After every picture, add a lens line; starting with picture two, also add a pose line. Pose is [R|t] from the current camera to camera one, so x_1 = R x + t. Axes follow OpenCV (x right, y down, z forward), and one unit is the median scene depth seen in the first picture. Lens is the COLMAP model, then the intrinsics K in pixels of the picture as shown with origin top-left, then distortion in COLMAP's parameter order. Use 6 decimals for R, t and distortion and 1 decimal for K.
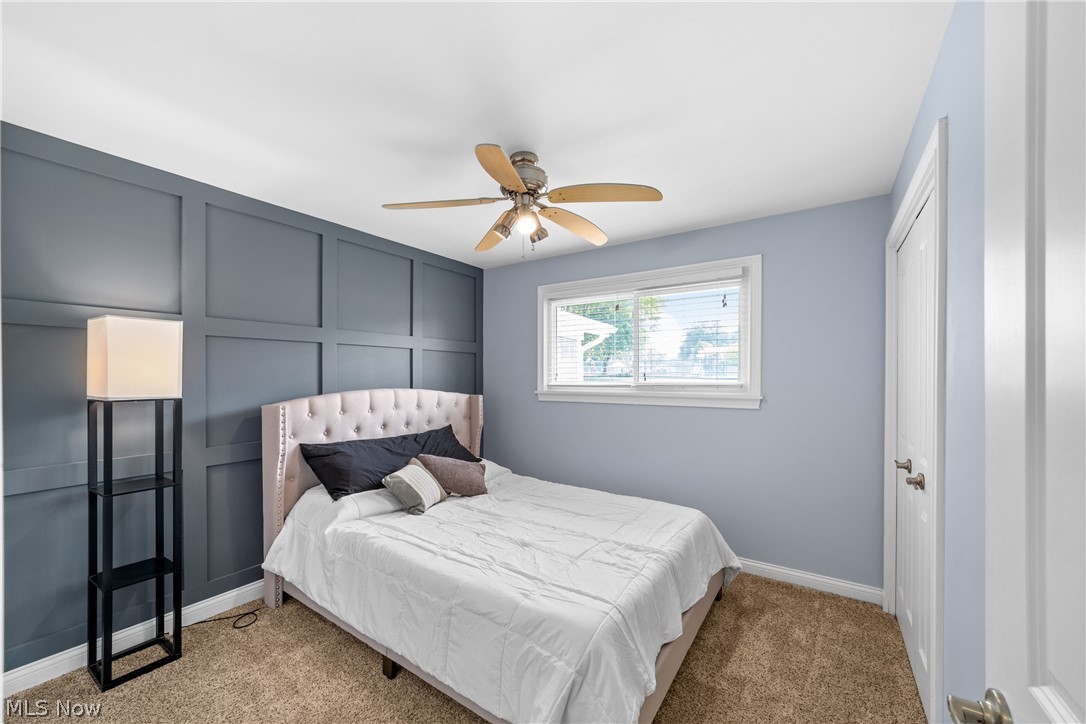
lens RADIAL K [[420.6, 0, 532.6], [0, 420.6, 368.2], [0, 0, 1]] dist [-0.012621, 0.003235]
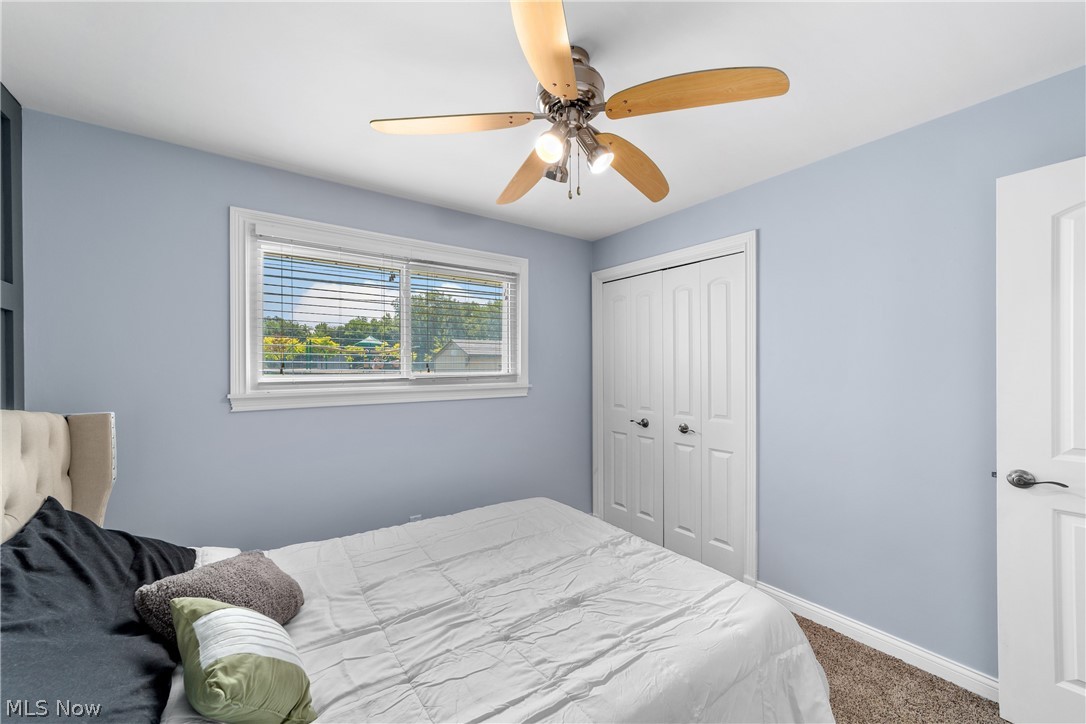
lens RADIAL K [[420.6, 0, 538.6], [0, 420.6, 367.8], [0, 0, 1]] dist [-0.012621, 0.003235]
pose [[0.325157, -0.001888, 0.945658, -0.584923], [-0.012178, 0.999907, 0.006183, 0.016263], [-0.945582, -0.013527, 0.325103, 0.685497]]
